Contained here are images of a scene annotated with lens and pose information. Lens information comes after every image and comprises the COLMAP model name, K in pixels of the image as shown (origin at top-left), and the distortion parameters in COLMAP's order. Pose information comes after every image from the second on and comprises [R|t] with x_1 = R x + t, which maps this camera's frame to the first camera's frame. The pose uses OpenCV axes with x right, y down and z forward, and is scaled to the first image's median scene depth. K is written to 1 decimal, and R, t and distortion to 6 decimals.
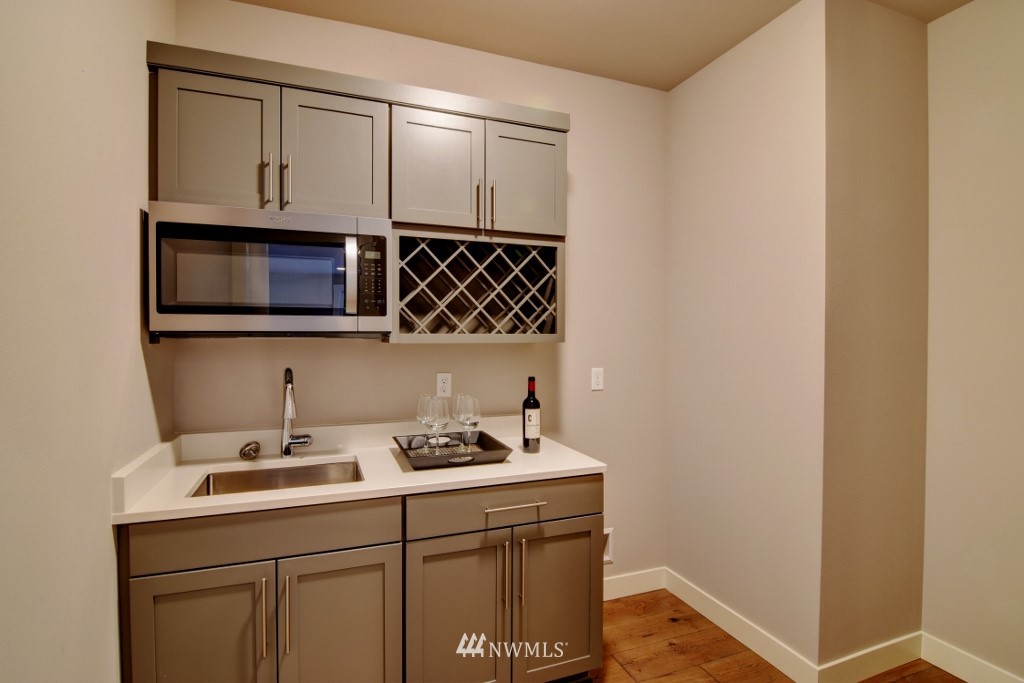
lens RADIAL K [[502.5, 0, 513.8], [0, 502.5, 339.0], [0, 0, 1]] dist [-0.023920, -0.000499]
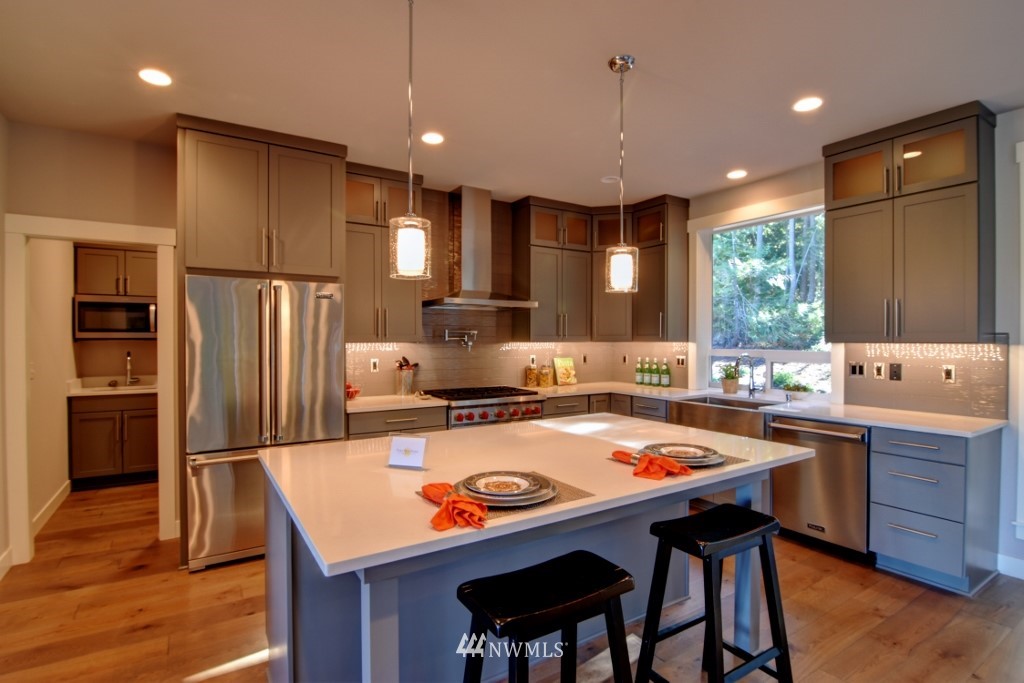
lens RADIAL K [[502.5, 0, 509.3], [0, 502.5, 343.3], [0, 0, 1]] dist [-0.023920, -0.000499]
pose [[0.980762, -0.003139, 0.195182, 1.242551], [0.003541, 0.999992, -0.001712, 0.028699], [-0.195175, 0.002370, 0.980765, -2.408939]]
